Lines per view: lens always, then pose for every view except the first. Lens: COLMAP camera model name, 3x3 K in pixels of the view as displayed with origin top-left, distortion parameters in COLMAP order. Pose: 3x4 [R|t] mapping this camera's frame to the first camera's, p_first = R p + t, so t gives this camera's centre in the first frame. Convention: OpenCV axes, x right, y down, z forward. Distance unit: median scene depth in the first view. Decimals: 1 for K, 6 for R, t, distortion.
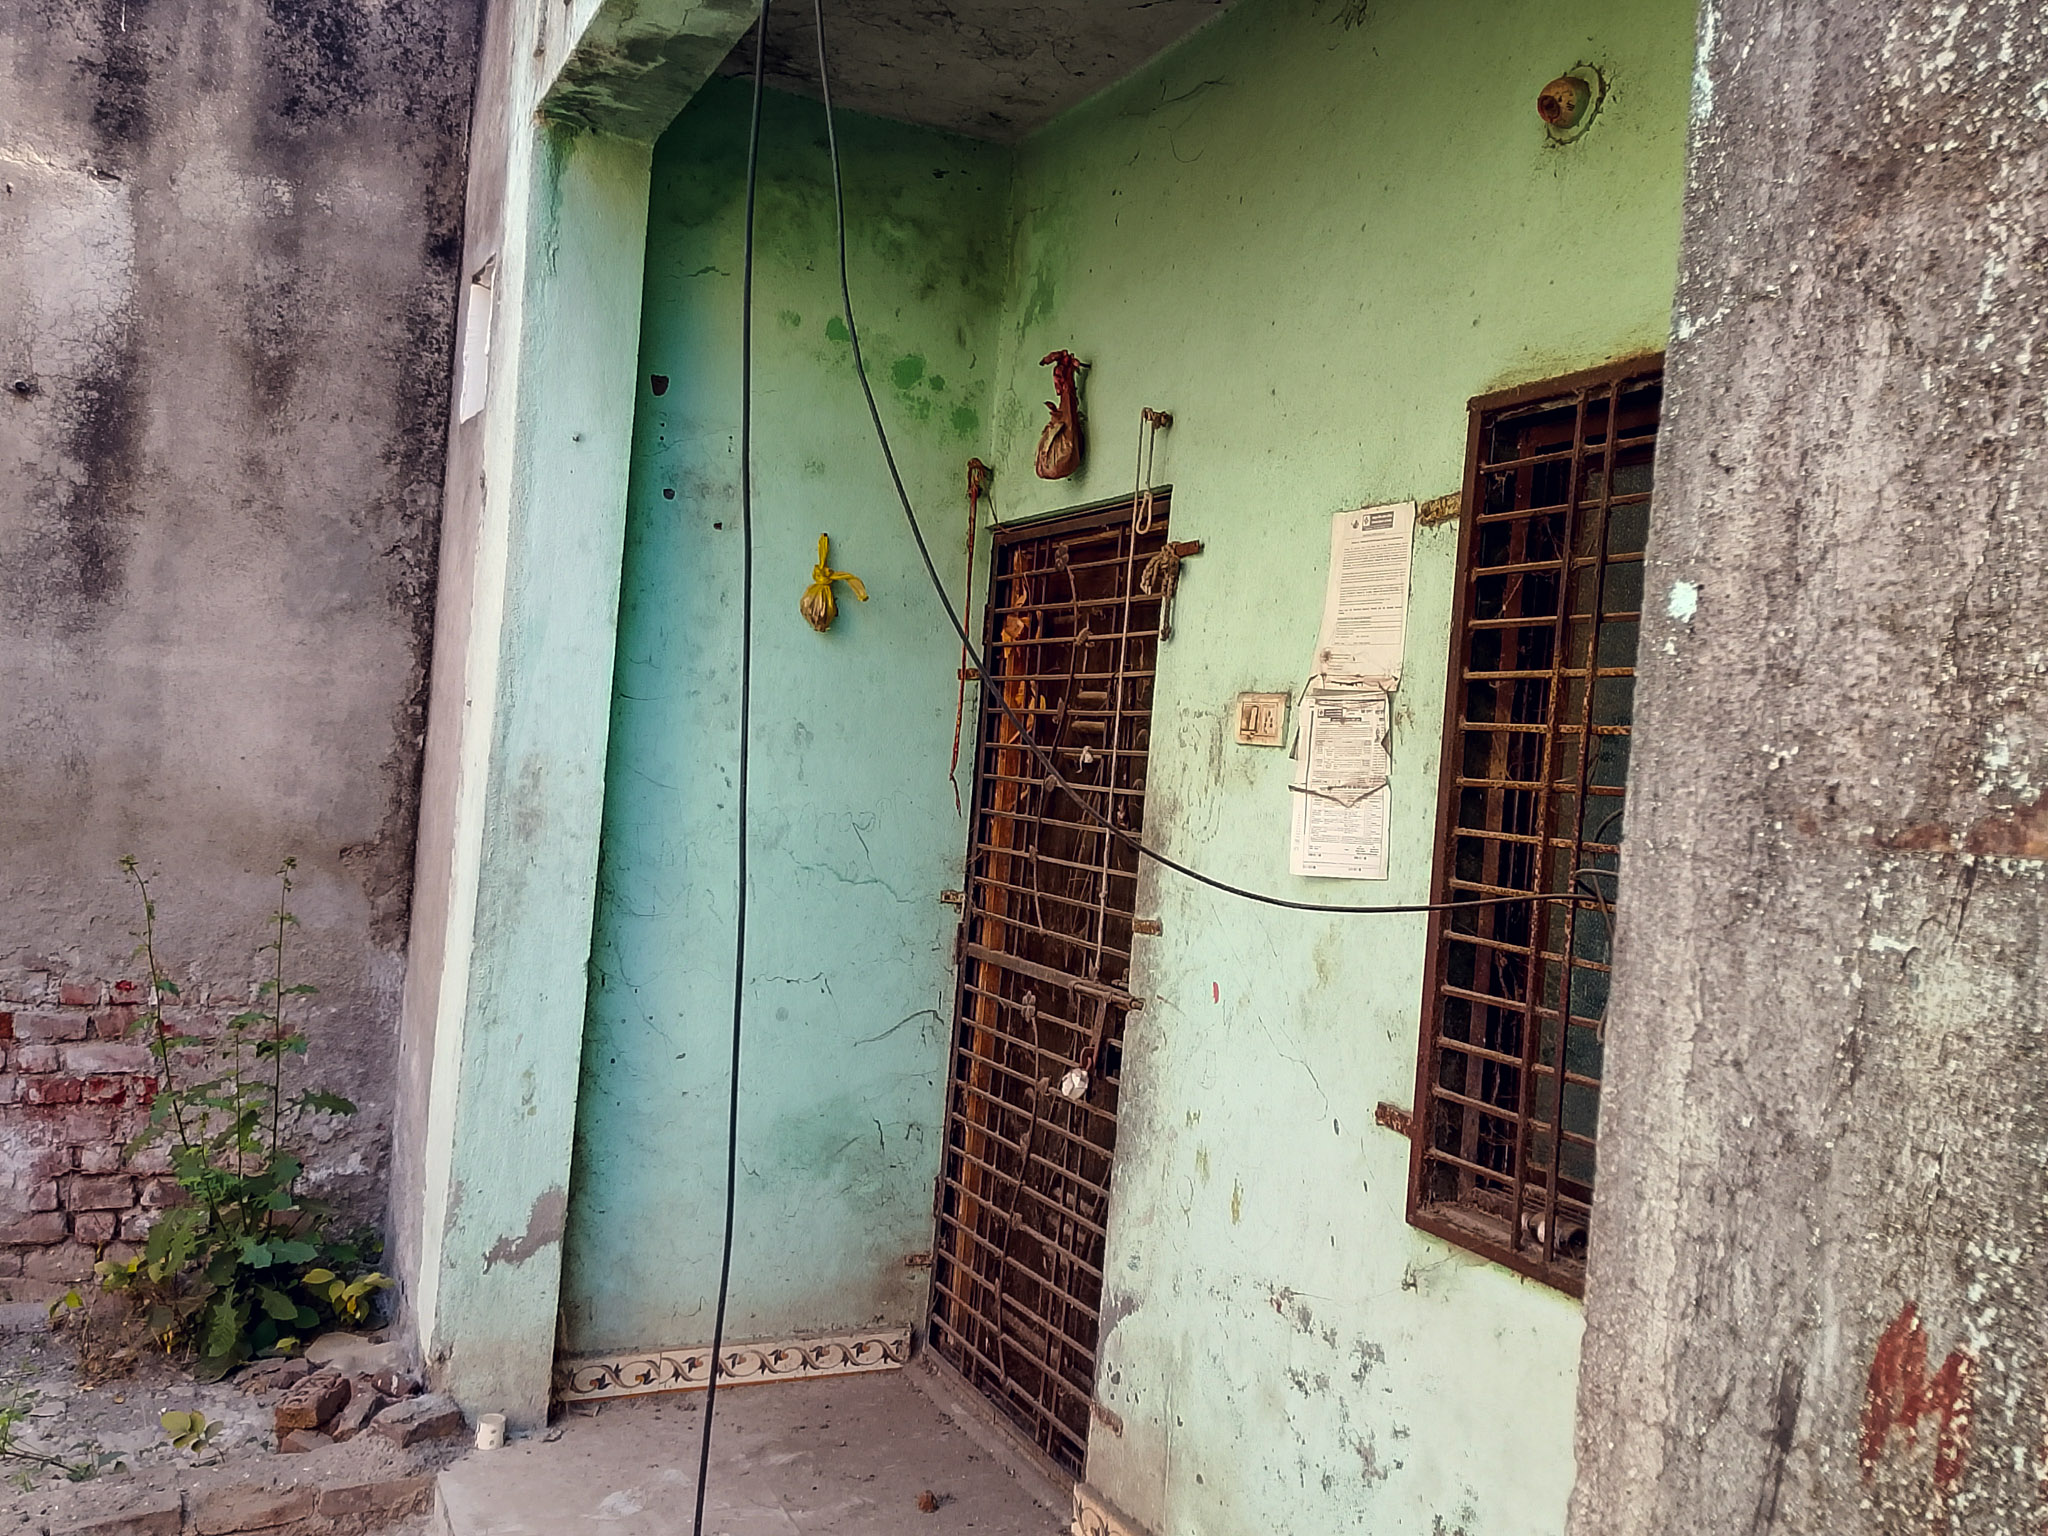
lens RADIAL K [[1679.1, 0, 1027.3], [0, 1679.1, 775.8], [0, 0, 1]] dist [0.110568, -0.166787]
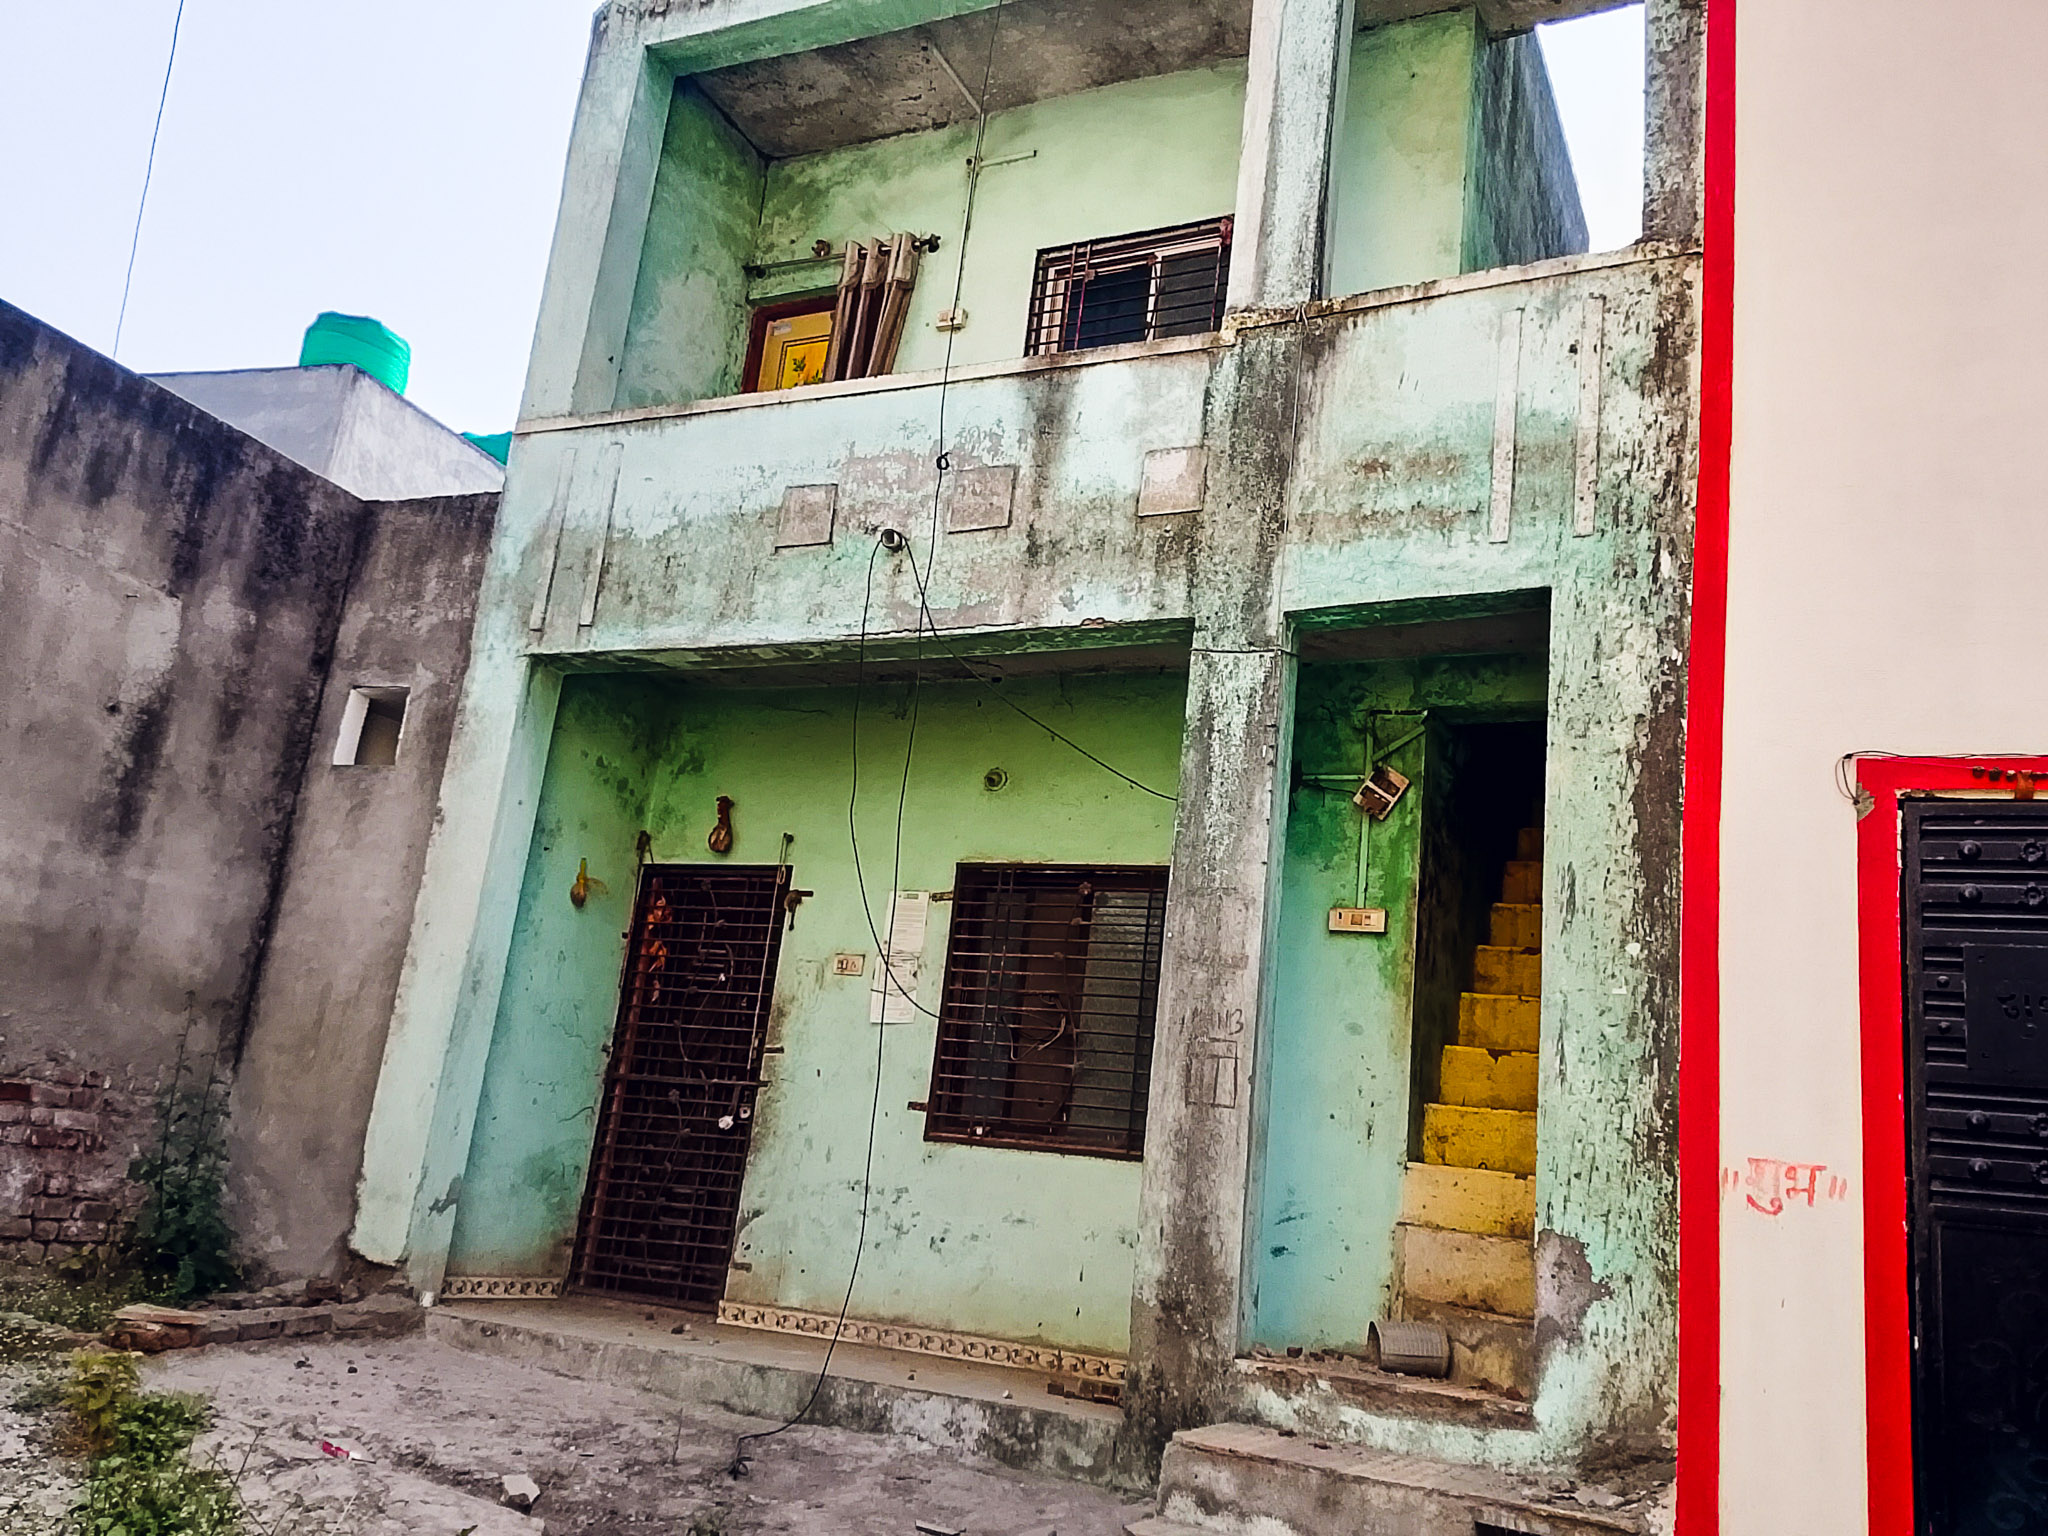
lens RADIAL K [[1679.1, 0, 1039.0], [0, 1679.1, 778.2], [0, 0, 1]] dist [0.110568, -0.166787]
pose [[0.777811, 0.163944, 0.606740, -1.018247], [-0.043575, 0.977123, -0.208162, 0.173563], [-0.626986, 0.135472, 0.767161, -0.982310]]
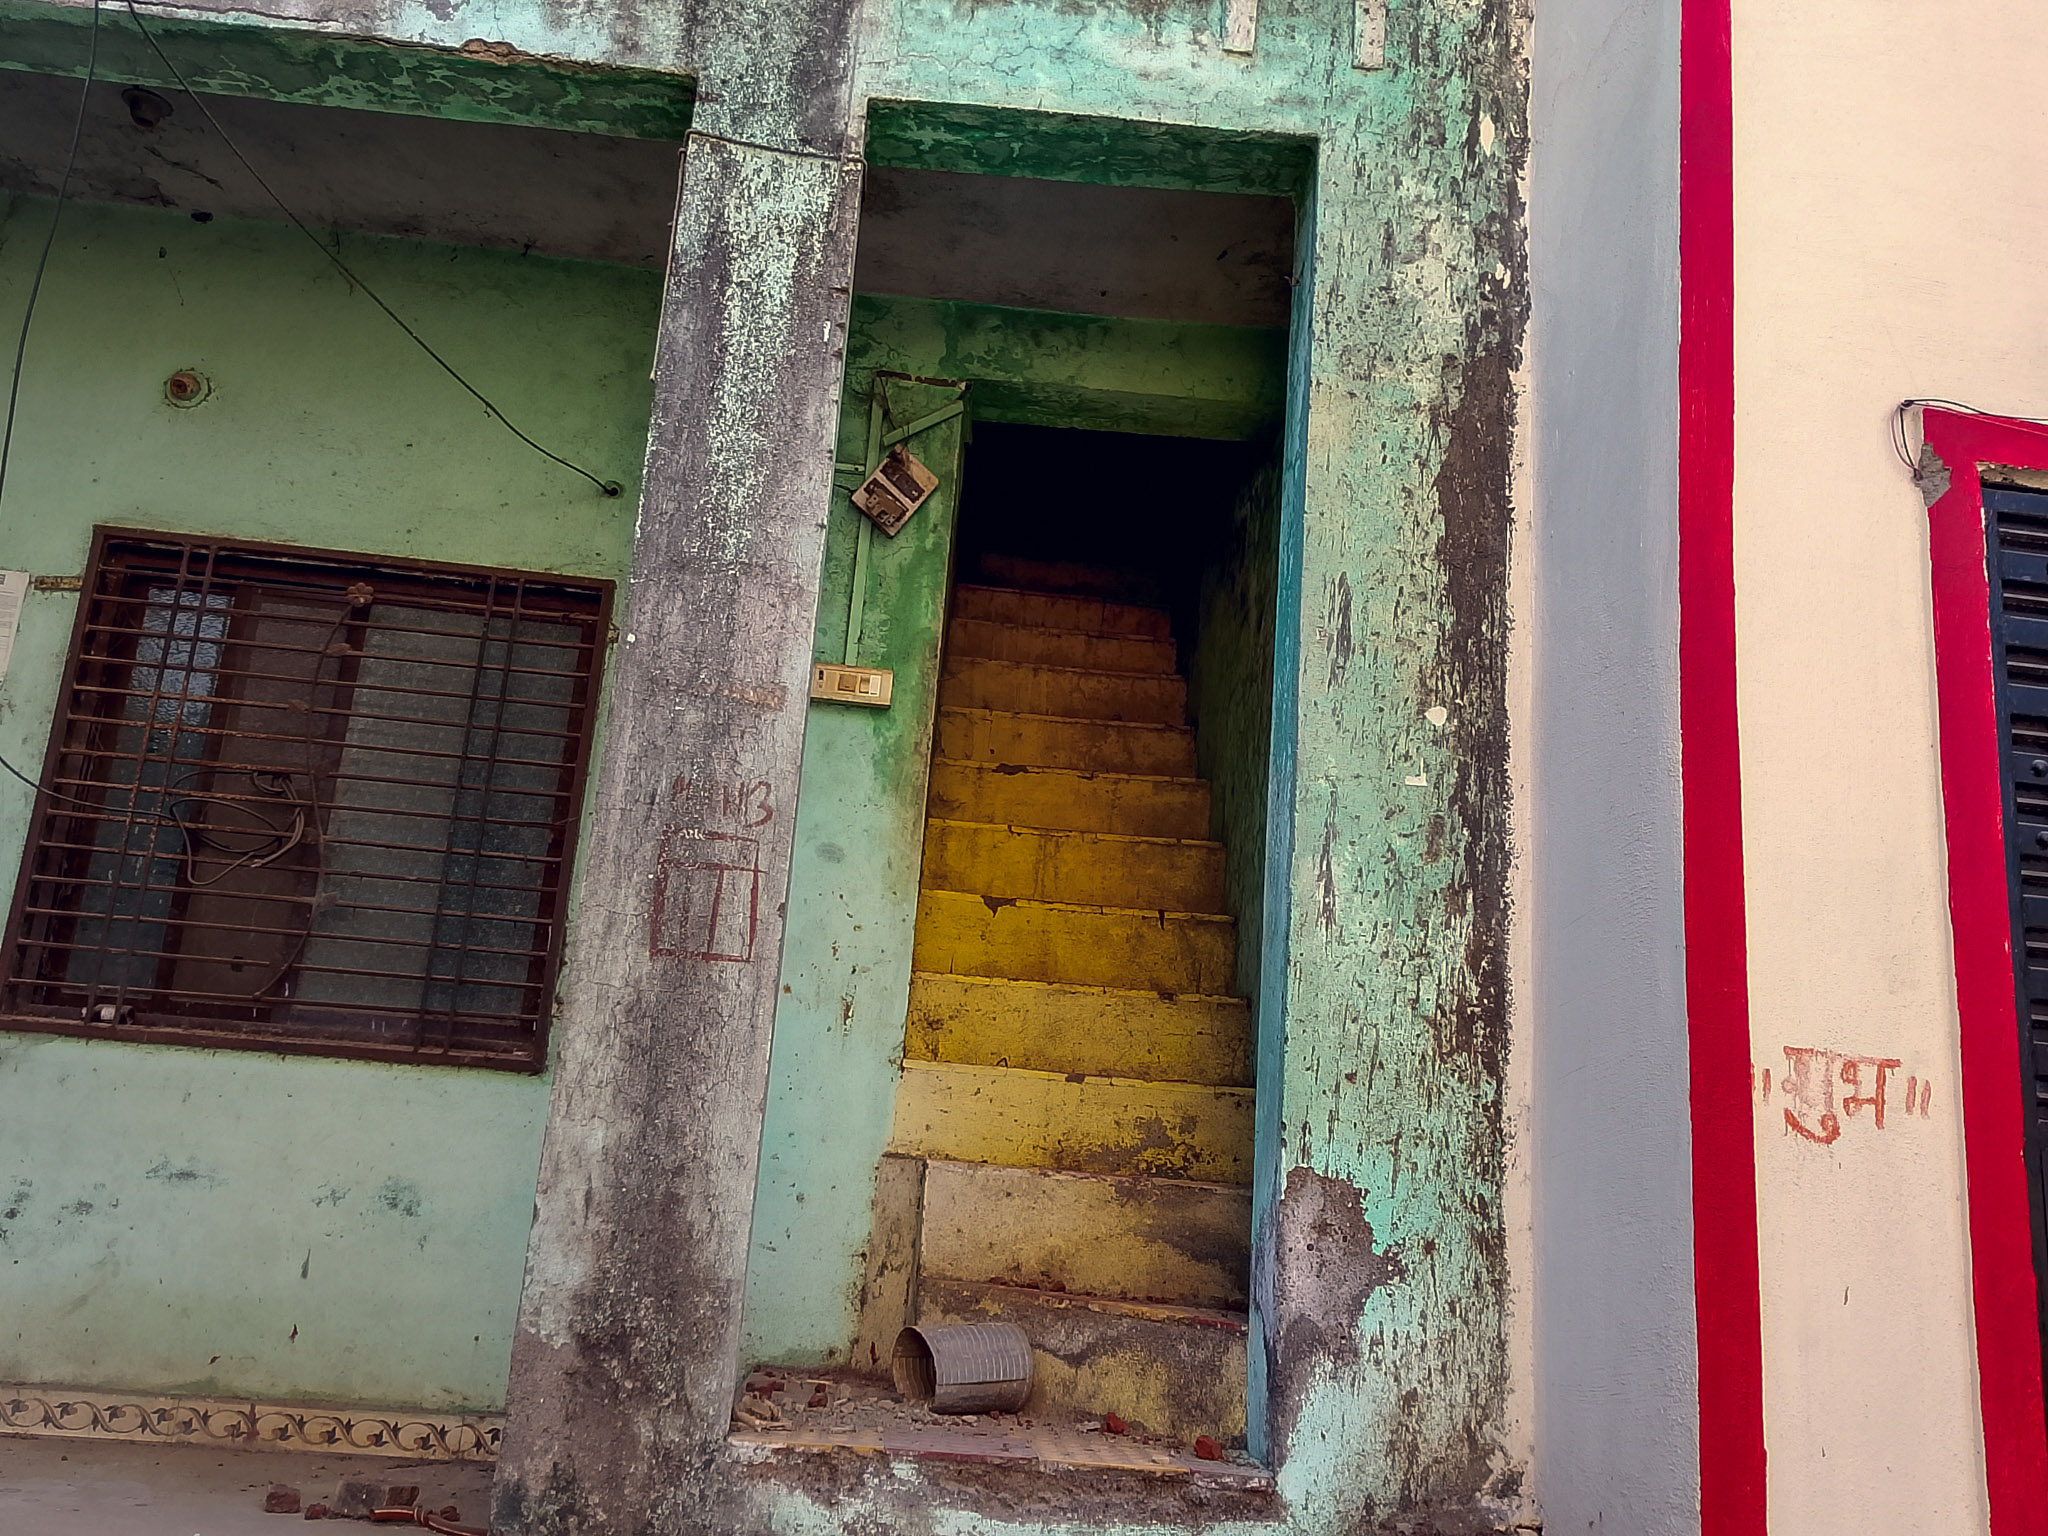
lens RADIAL K [[1679.1, 0, 1031.7], [0, 1679.1, 772.2], [0, 0, 1]] dist [0.110568, -0.166787]
pose [[0.350804, 0.183102, 0.918374, -0.620861], [-0.040847, 0.982757, -0.180335, 0.190778], [-0.935558, 0.025749, 0.352234, -0.297754]]
